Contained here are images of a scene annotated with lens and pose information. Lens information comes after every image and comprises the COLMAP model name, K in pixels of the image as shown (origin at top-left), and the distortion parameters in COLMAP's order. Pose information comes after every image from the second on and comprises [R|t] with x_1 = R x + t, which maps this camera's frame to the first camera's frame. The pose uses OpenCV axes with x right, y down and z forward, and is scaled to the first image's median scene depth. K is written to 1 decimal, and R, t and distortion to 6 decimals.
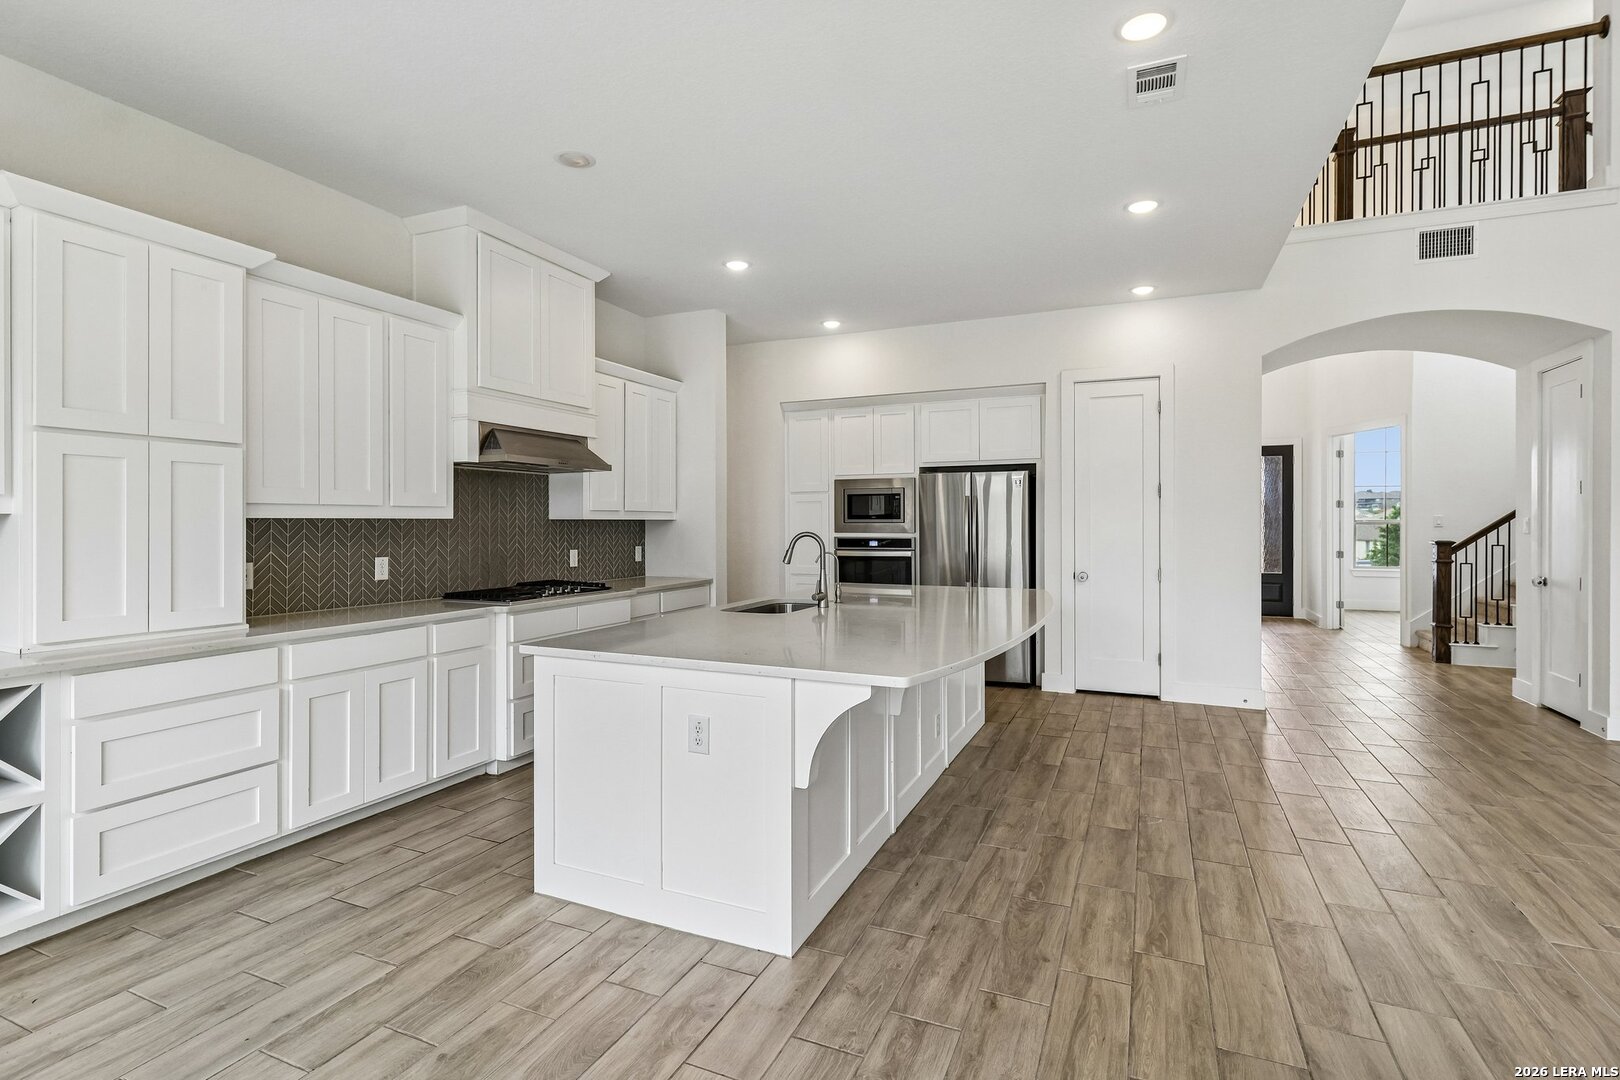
lens RADIAL K [[767.9, 0, 809.6], [0, 767.9, 525.2], [0, 0, 1]] dist [0.000480, -0.000565]
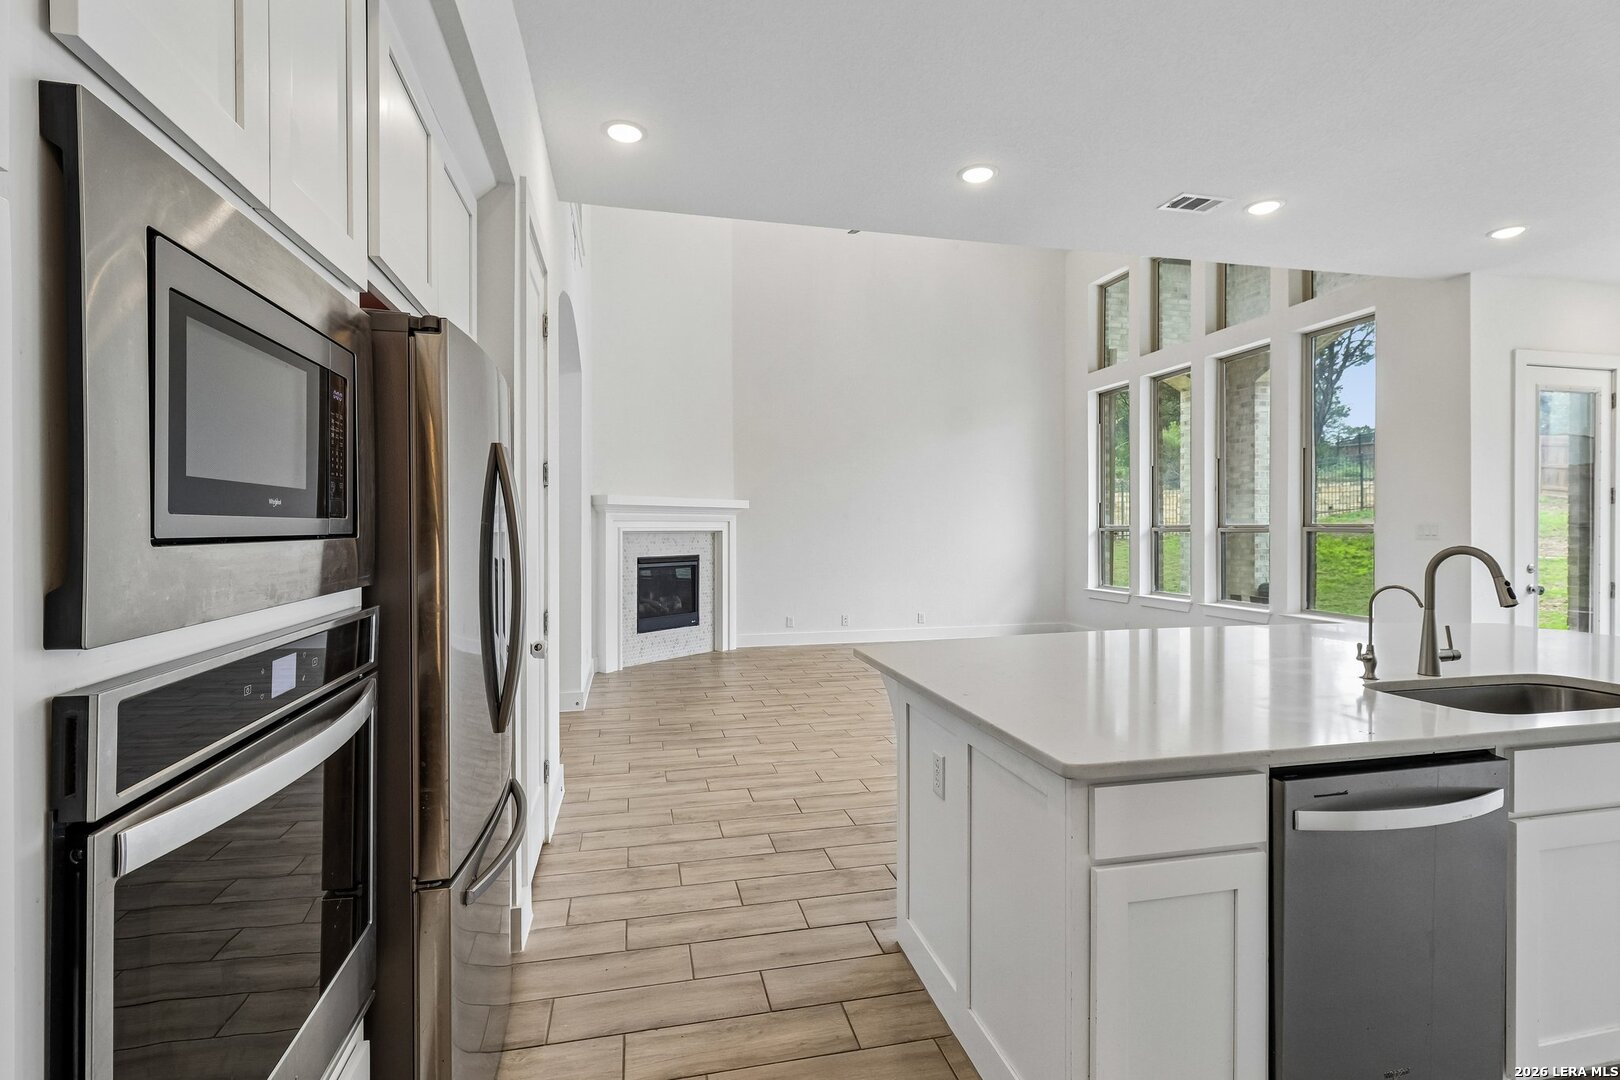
lens RADIAL K [[766.7, 0, 809.8], [0, 766.7, 532.8], [0, 0, 1]] dist [-0.002542, -0.000180]
pose [[-0.598030, -0.001753, 0.801471, -0.132824], [0.005104, 0.999969, 0.005996, -0.003675], [-0.801457, 0.007676, -0.598003, 1.398825]]
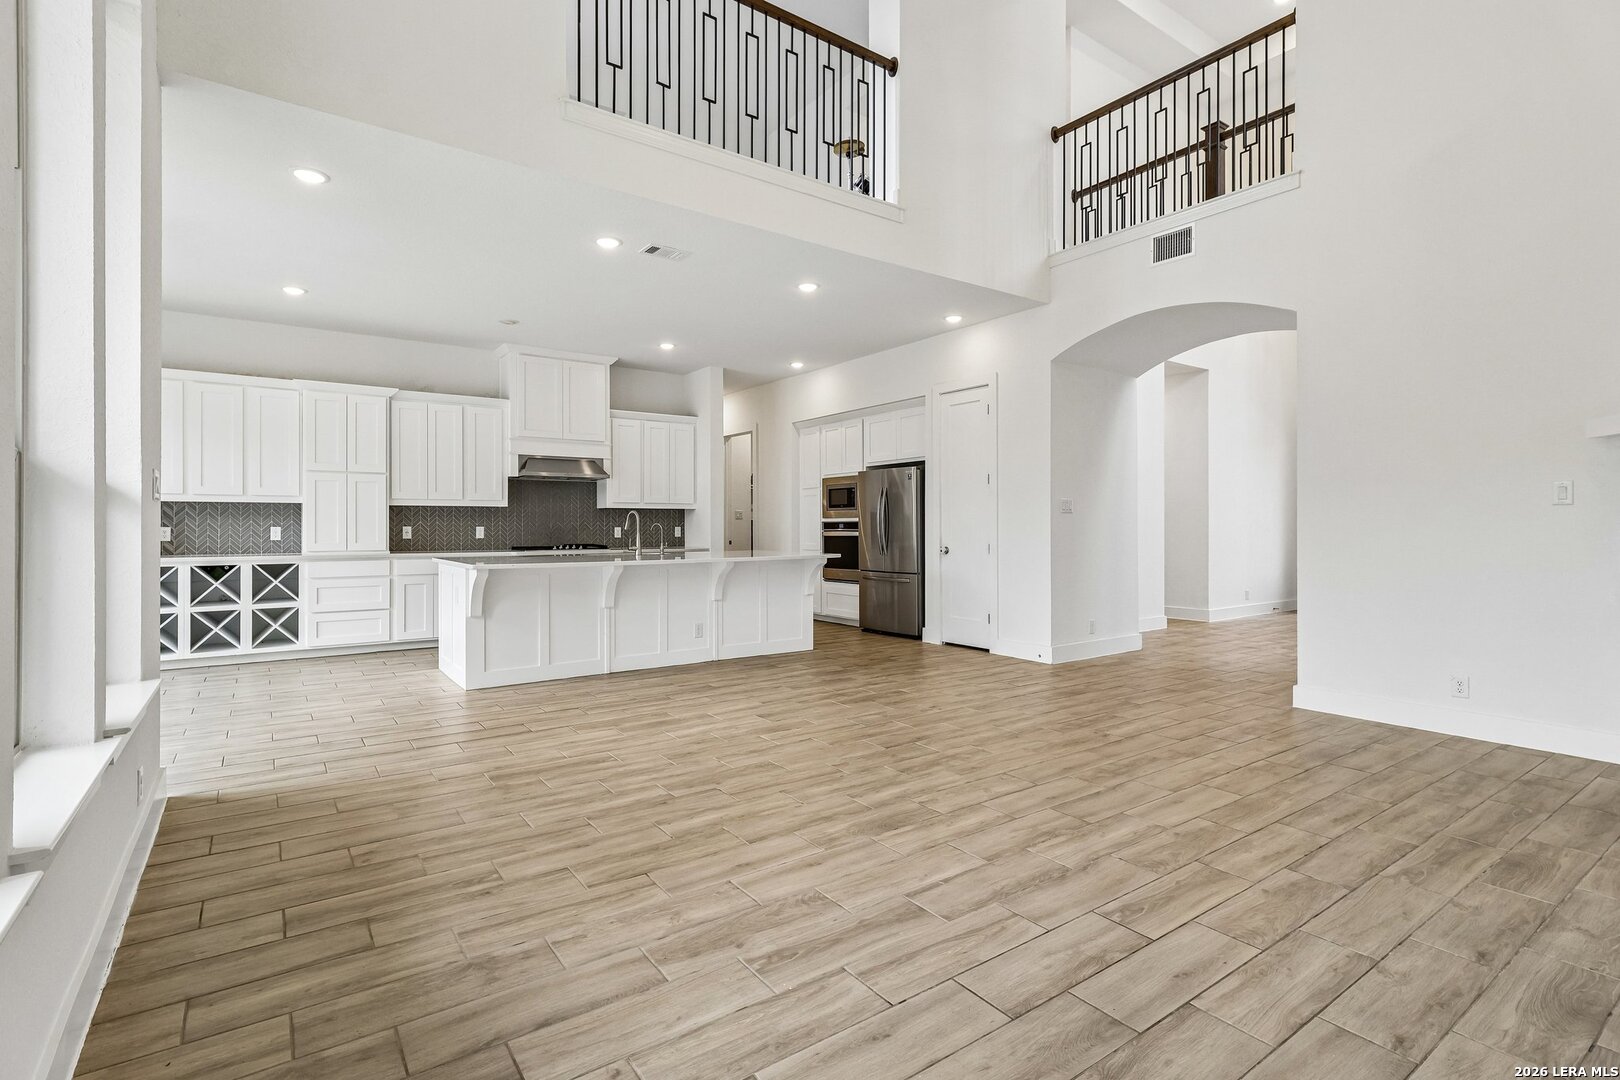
lens RADIAL K [[766.7, 0, 809.8], [0, 766.7, 532.8], [0, 0, 1]] dist [-0.002542, -0.000180]
pose [[0.860409, 0.003840, -0.509590, 0.982325], [-0.000803, 0.999981, 0.006179, 0.037936], [0.509604, -0.004907, 0.860395, -0.215000]]
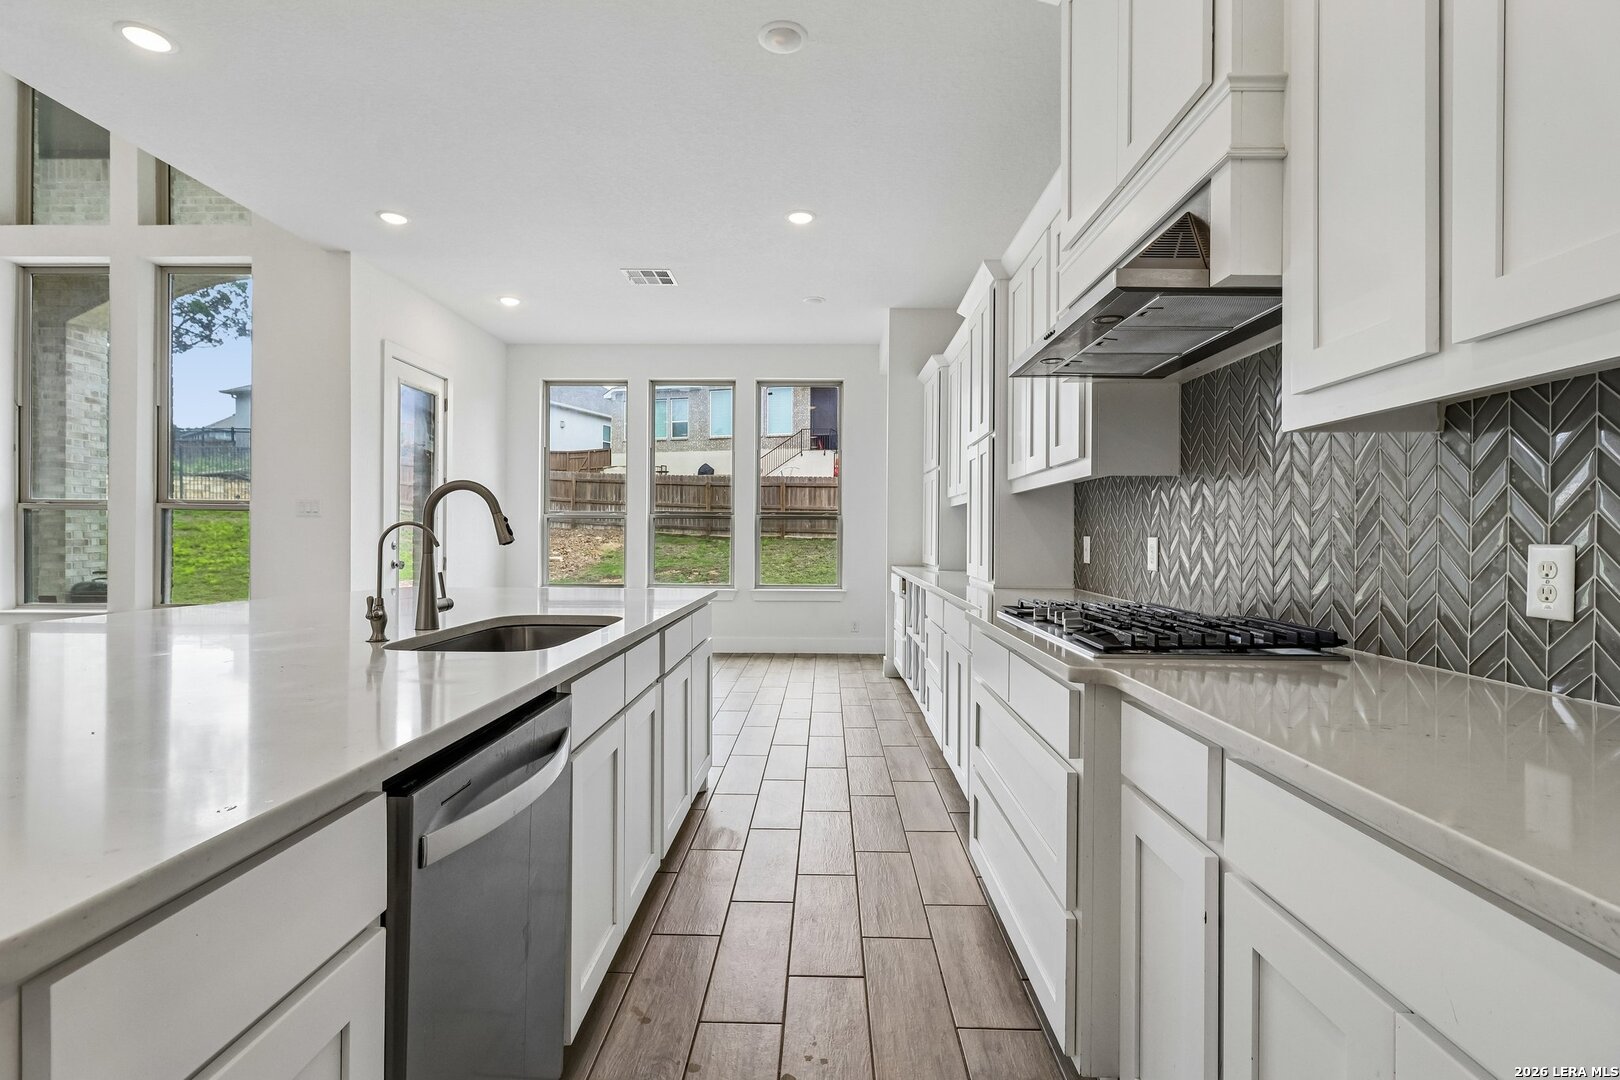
lens RADIAL K [[759.7, 0, 810.0], [0, 759.7, 540.0], [0, 0, 1]] dist [-0.000223, -0.000521]
pose [[-0.921561, -0.002743, -0.388224, -0.014084], [-0.006326, 0.999948, 0.007952, 0.036368], [0.388182, 0.009785, -0.921531, 1.265168]]
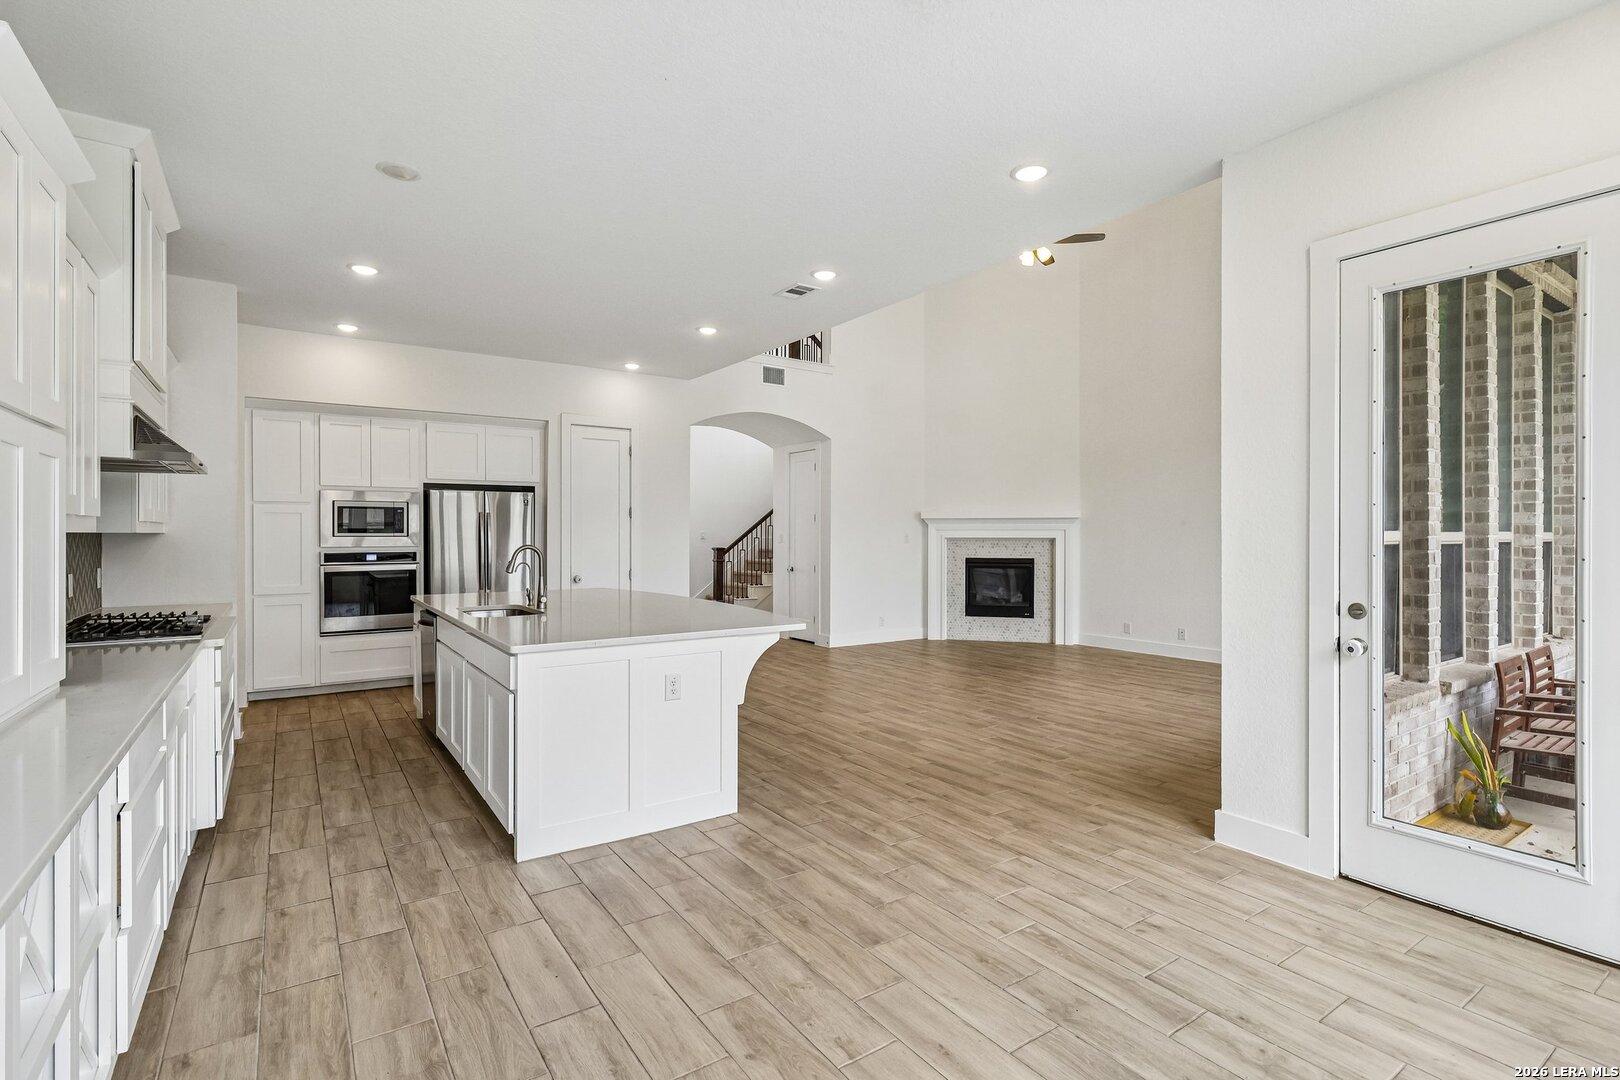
lens RADIAL K [[759.7, 0, 810.0], [0, 759.7, 540.0], [0, 0, 1]] dist [-0.000223, -0.000521]
pose [[0.527124, -0.003658, 0.849781, -0.617354], [0.001019, 0.999993, 0.003672, -0.001813], [-0.849788, -0.001070, 0.527124, 0.022916]]
